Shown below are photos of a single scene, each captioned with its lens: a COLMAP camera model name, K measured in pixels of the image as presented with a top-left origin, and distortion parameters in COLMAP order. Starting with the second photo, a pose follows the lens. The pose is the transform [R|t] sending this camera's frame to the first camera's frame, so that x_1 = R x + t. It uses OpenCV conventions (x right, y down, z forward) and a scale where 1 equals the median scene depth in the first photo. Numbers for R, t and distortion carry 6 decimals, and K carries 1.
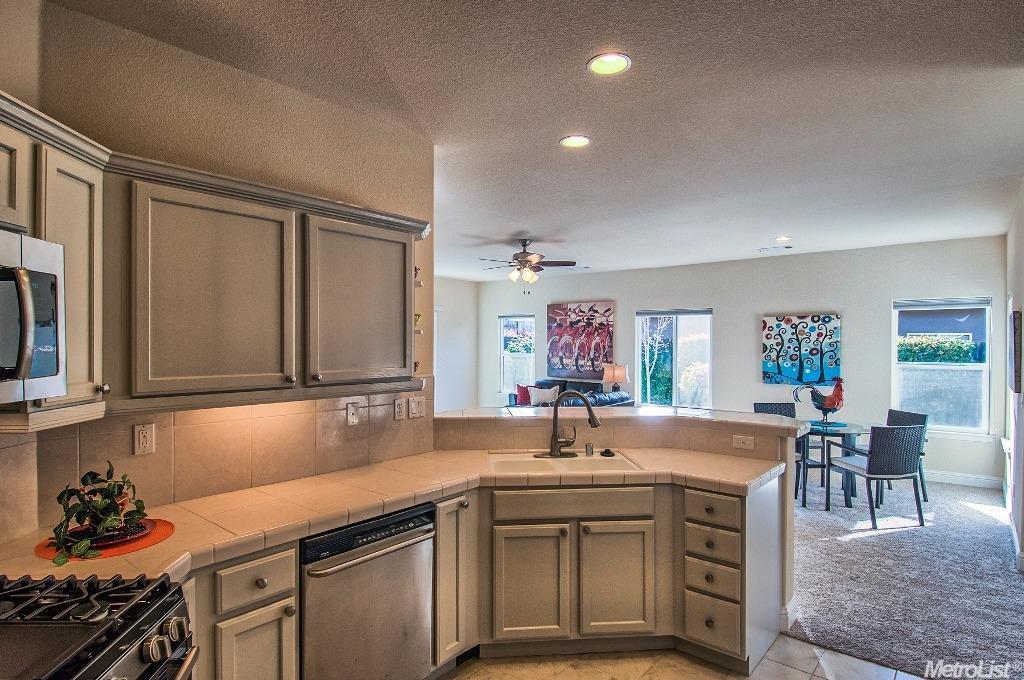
lens RADIAL K [[530.3, 0, 509.1], [0, 530.3, 340.5], [0, 0, 1]] dist [-0.017509, -0.014153]
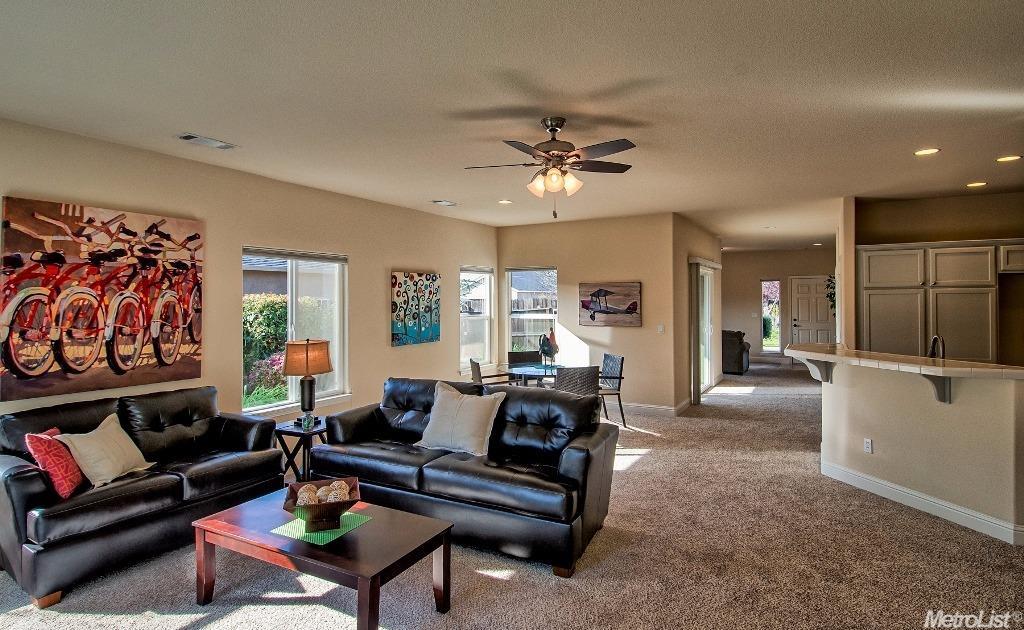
lens RADIAL K [[541.2, 0, 514.1], [0, 541.2, 307.5], [0, 0, 1]] dist [-0.003176, -0.000439]
pose [[-0.201738, -0.008643, 0.979401, -0.369139], [0.012511, 0.999857, 0.011400, 0.006265], [-0.979360, 0.014553, -0.201601, 0.806321]]
